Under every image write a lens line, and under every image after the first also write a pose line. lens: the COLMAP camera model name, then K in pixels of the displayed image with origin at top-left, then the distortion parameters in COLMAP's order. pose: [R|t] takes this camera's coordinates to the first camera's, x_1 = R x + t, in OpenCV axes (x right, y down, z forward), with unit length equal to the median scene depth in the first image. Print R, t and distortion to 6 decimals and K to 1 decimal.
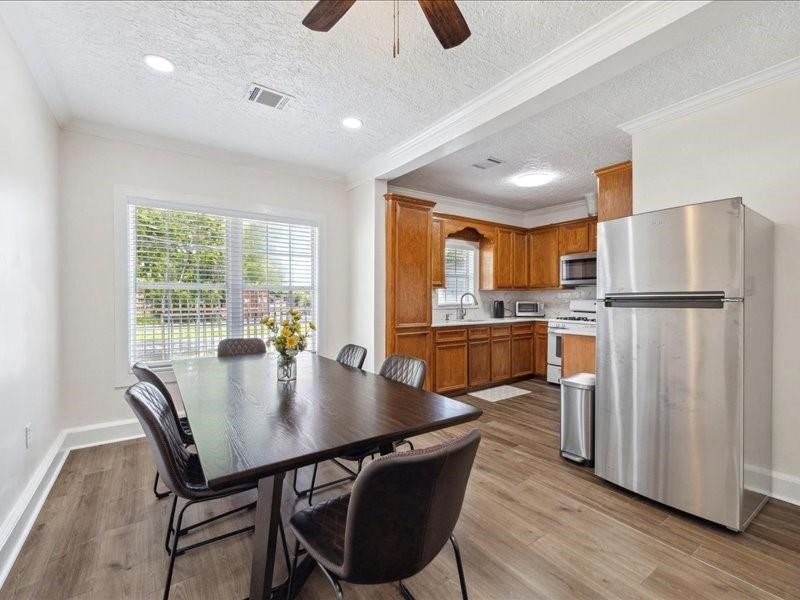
lens RADIAL K [[346.1, 0, 395.0], [0, 346.1, 300.2], [0, 0, 1]] dist [0.000101, 0.000199]
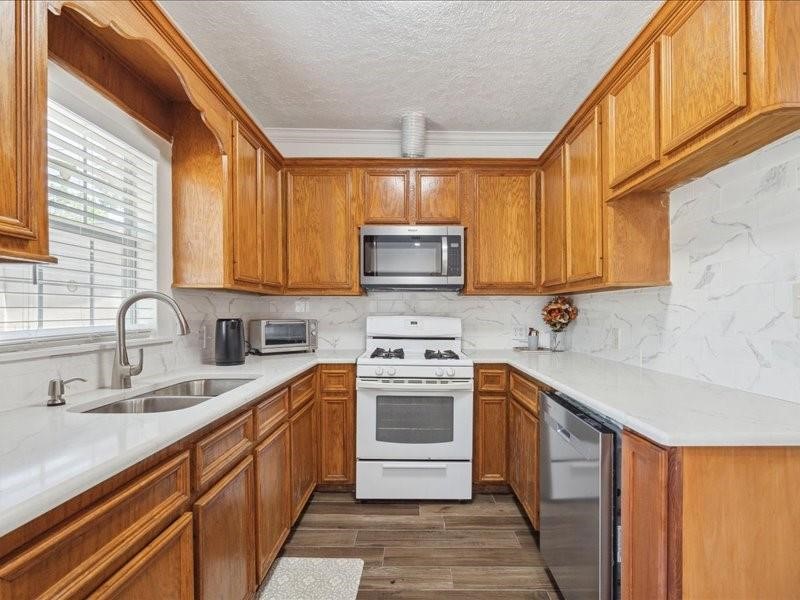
lens RADIAL K [[384.6, 0, 403.0], [0, 384.6, 317.1], [0, 0, 1]] dist [0.000545, -0.000017]
pose [[0.586388, -0.006625, 0.810003, 0.075890], [0.010141, 0.999948, 0.000837, 0.001712], [-0.809967, 0.007724, 0.586425, 0.633222]]
